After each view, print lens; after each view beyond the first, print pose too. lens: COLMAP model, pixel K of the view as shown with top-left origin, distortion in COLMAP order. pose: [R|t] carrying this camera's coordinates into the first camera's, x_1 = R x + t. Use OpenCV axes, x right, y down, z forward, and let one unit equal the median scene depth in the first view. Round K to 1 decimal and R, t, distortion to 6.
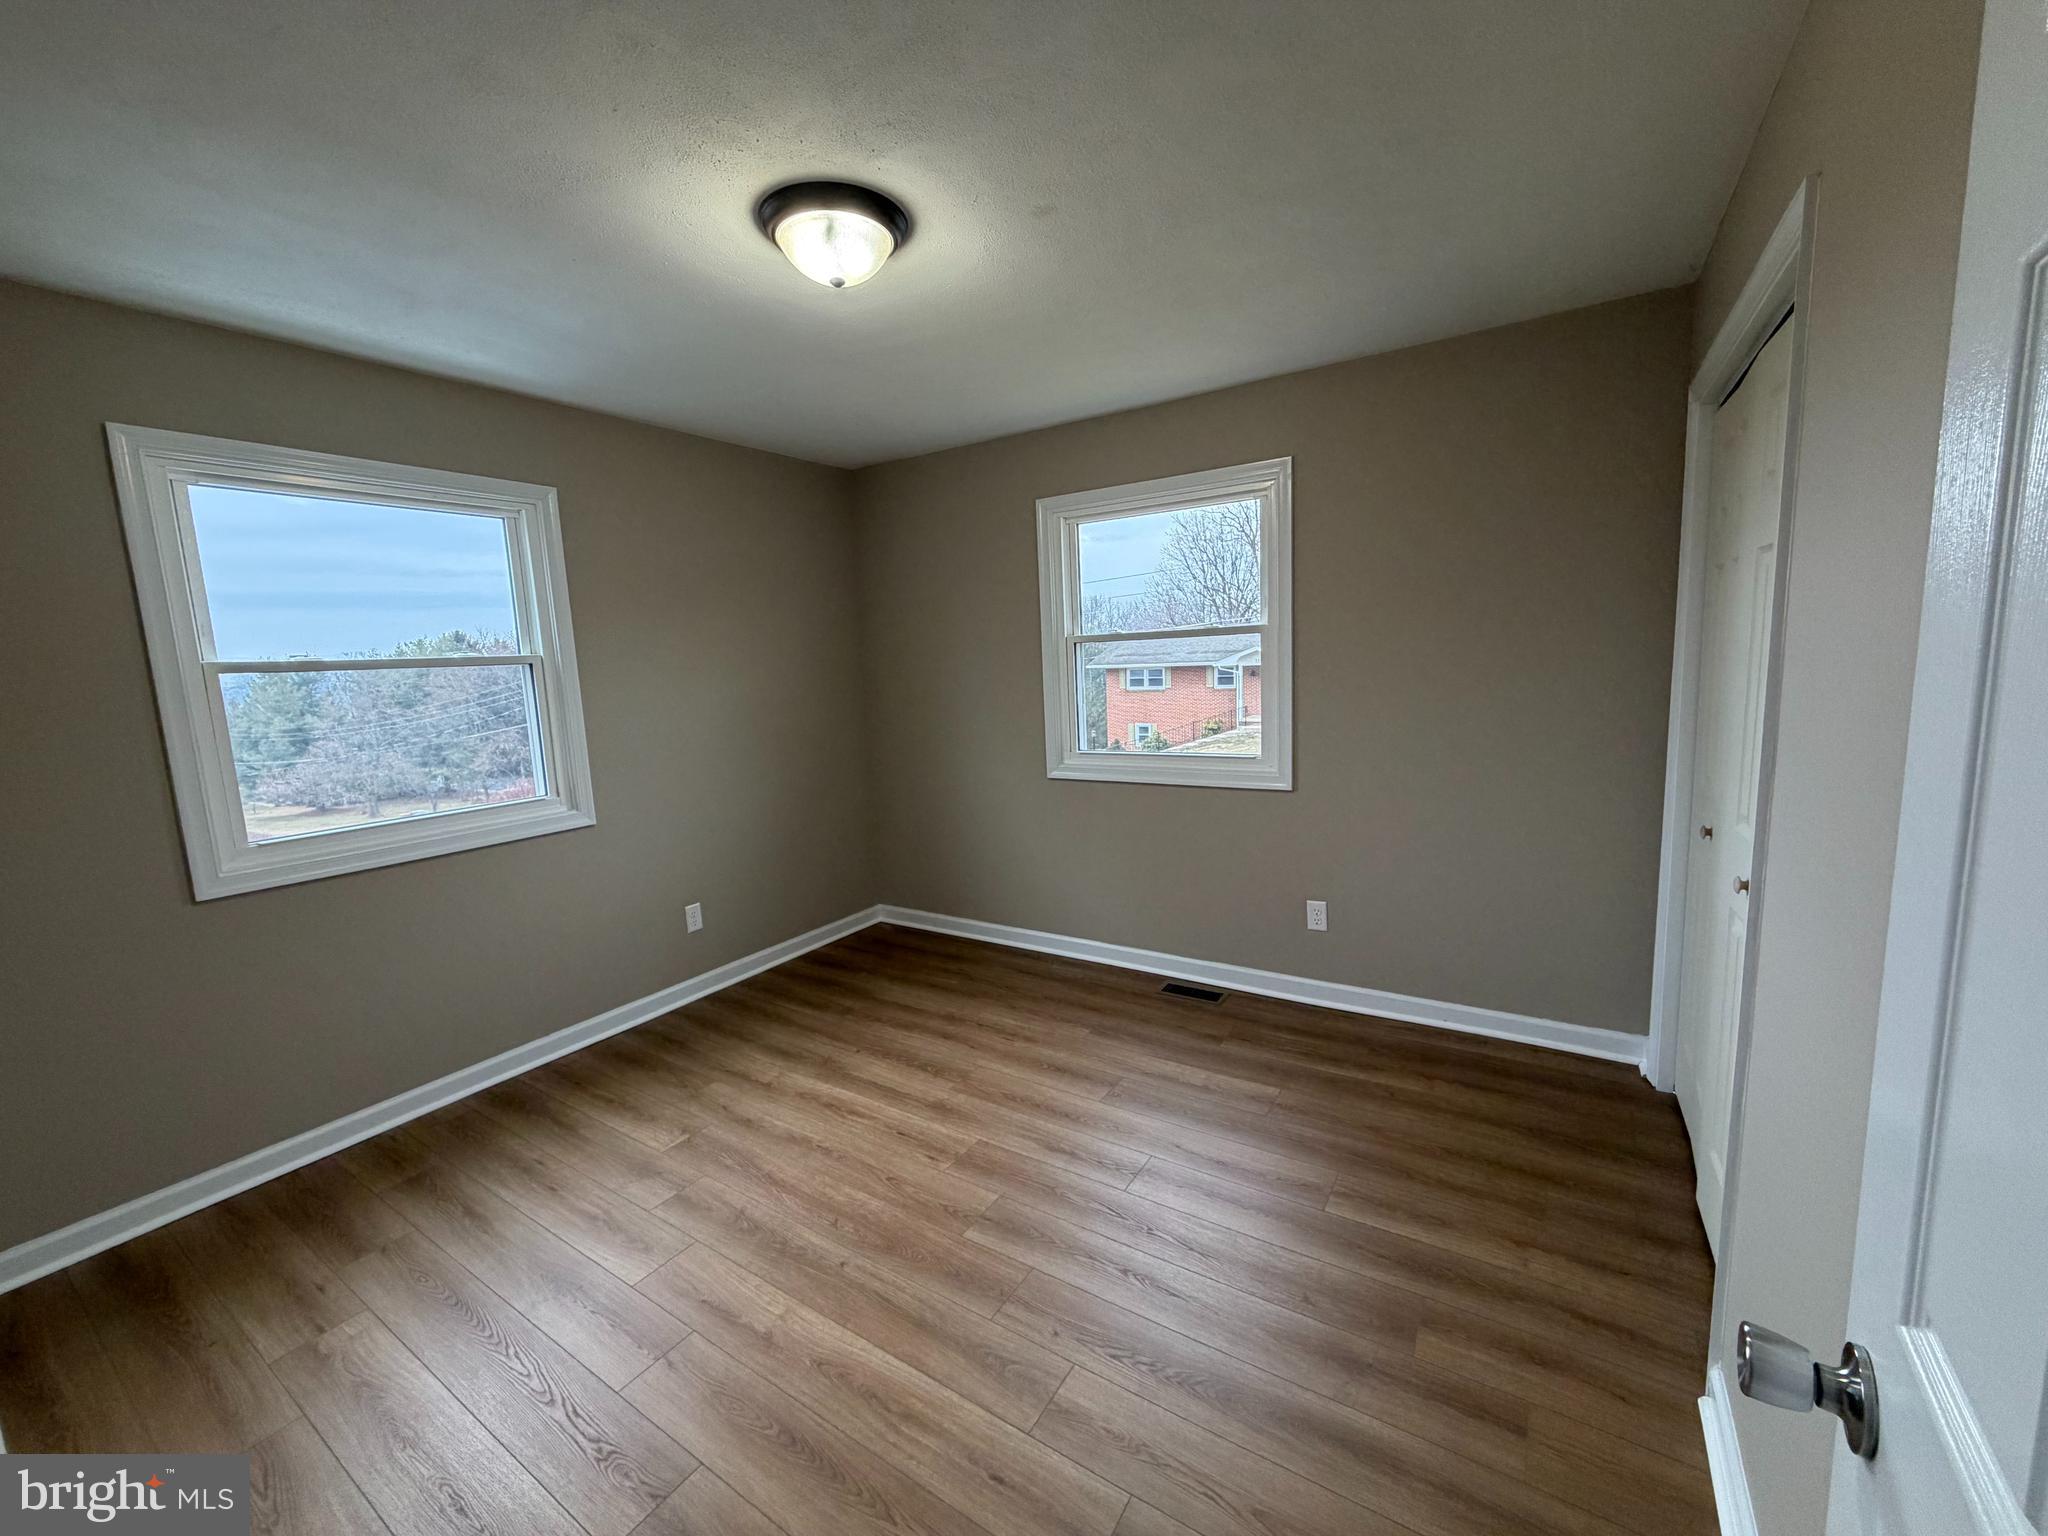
lens RADIAL K [[816.6, 0, 1021.3], [0, 816.6, 763.7], [0, 0, 1]] dist [0.001073, 0.000083]
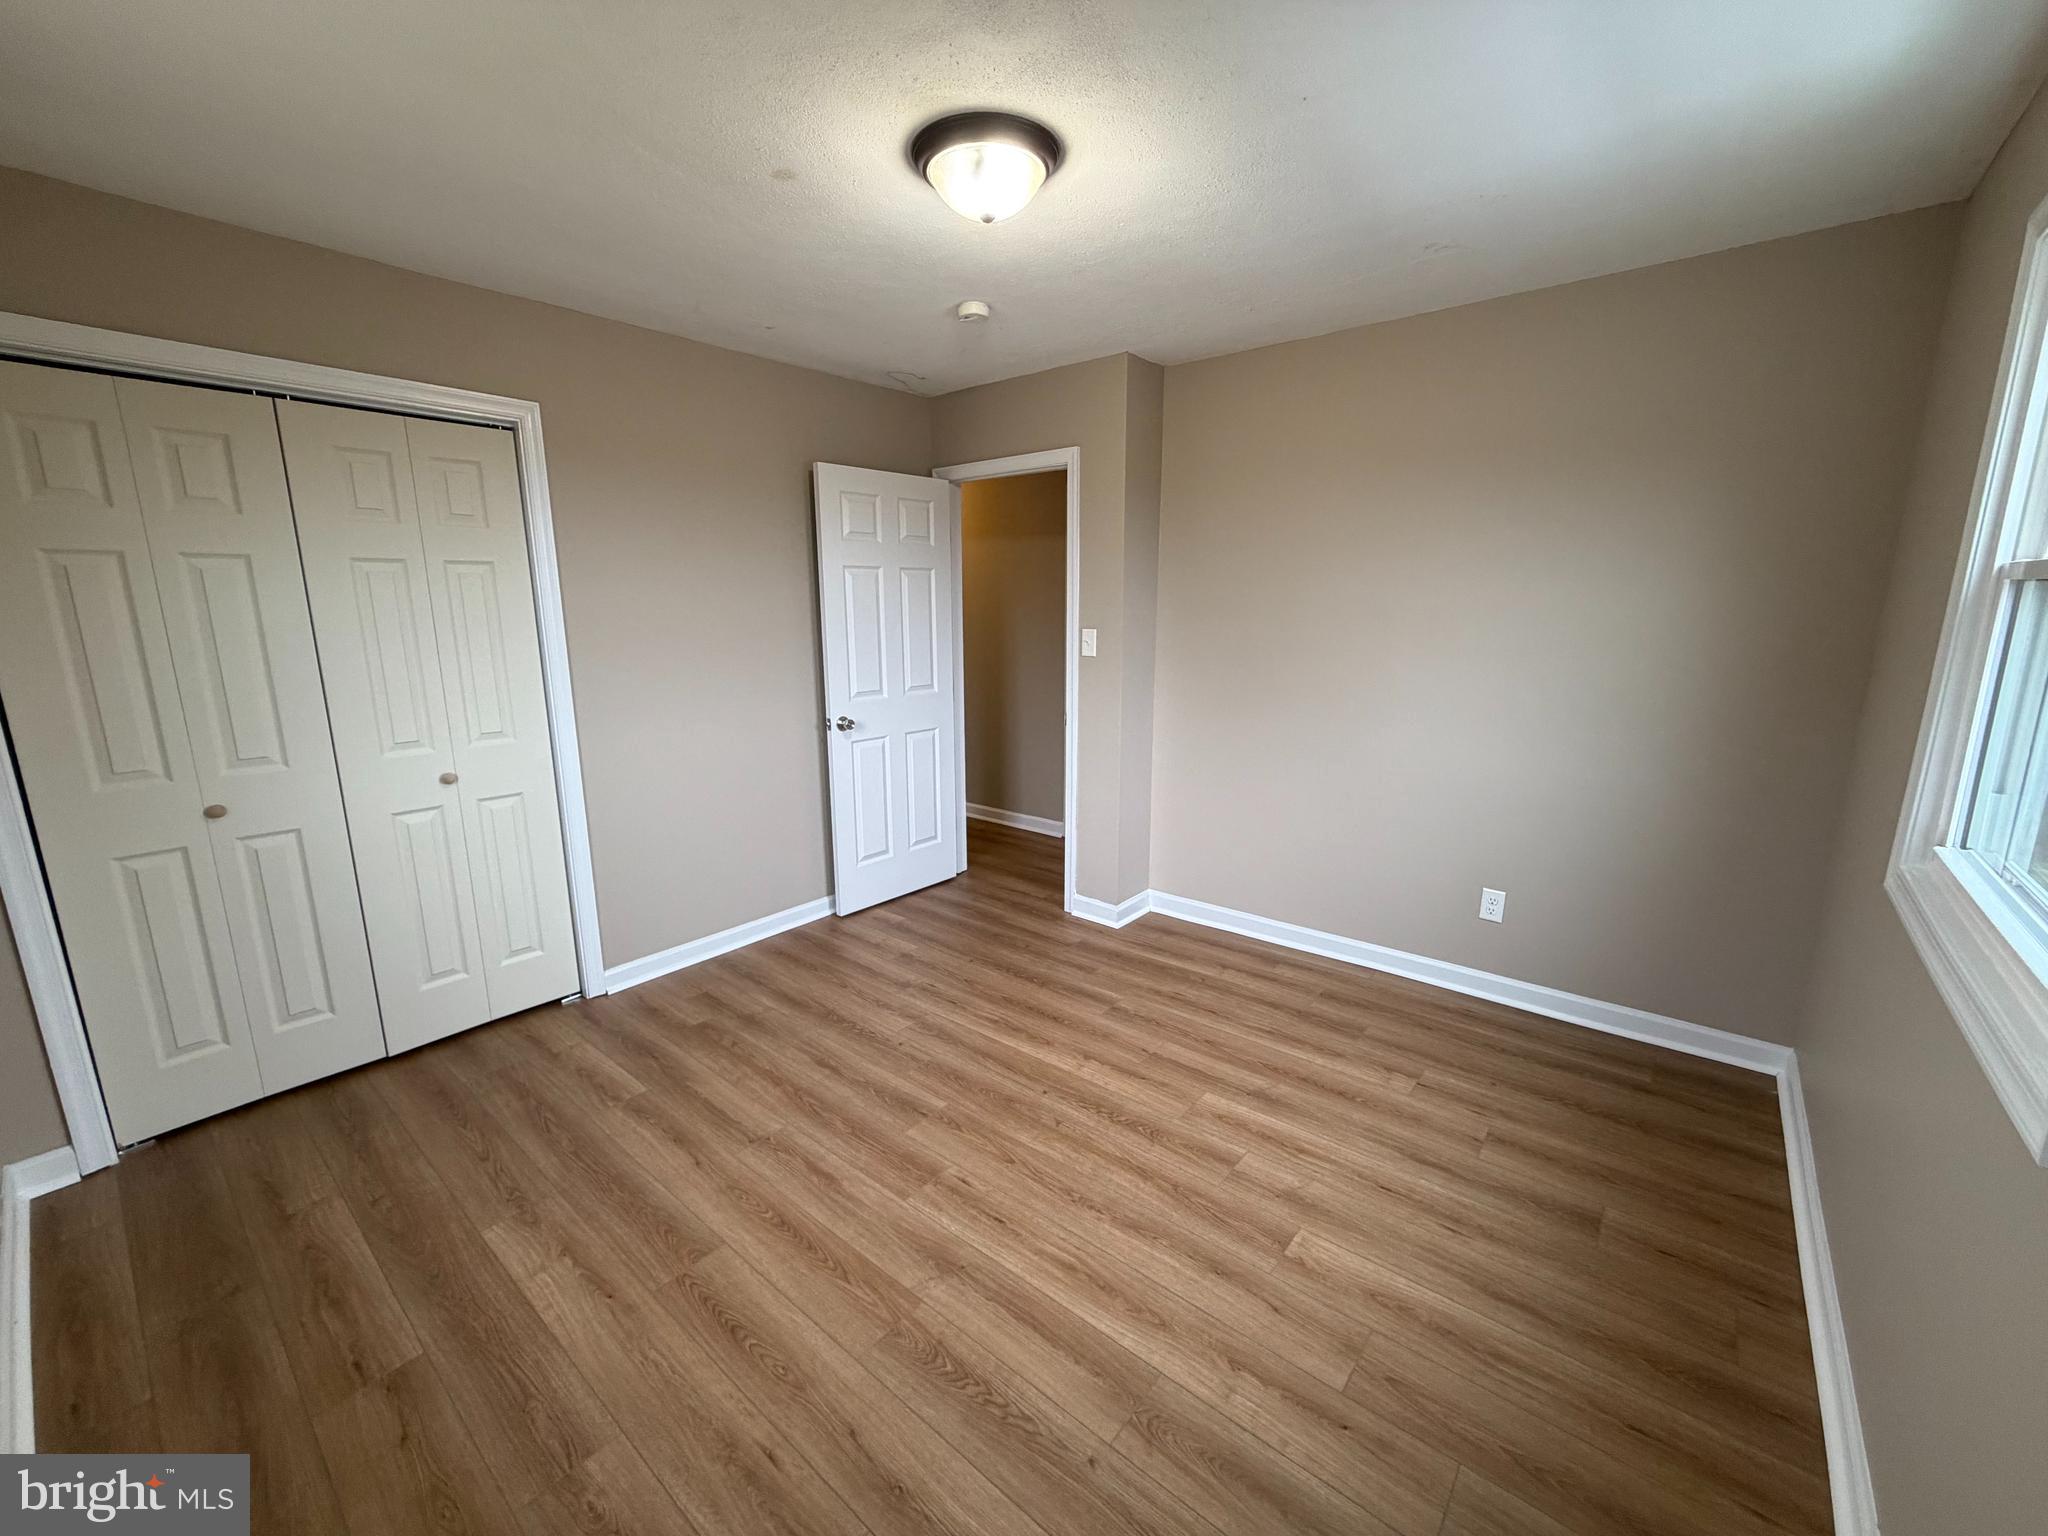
lens RADIAL K [[816.6, 0, 1021.3], [0, 816.6, 763.7], [0, 0, 1]] dist [0.001073, 0.000083]
pose [[-0.992001, 0.026151, 0.123491, -0.288244], [0.064106, 0.947125, 0.314395, -0.215908], [-0.108740, 0.319796, -0.941226, 1.665850]]
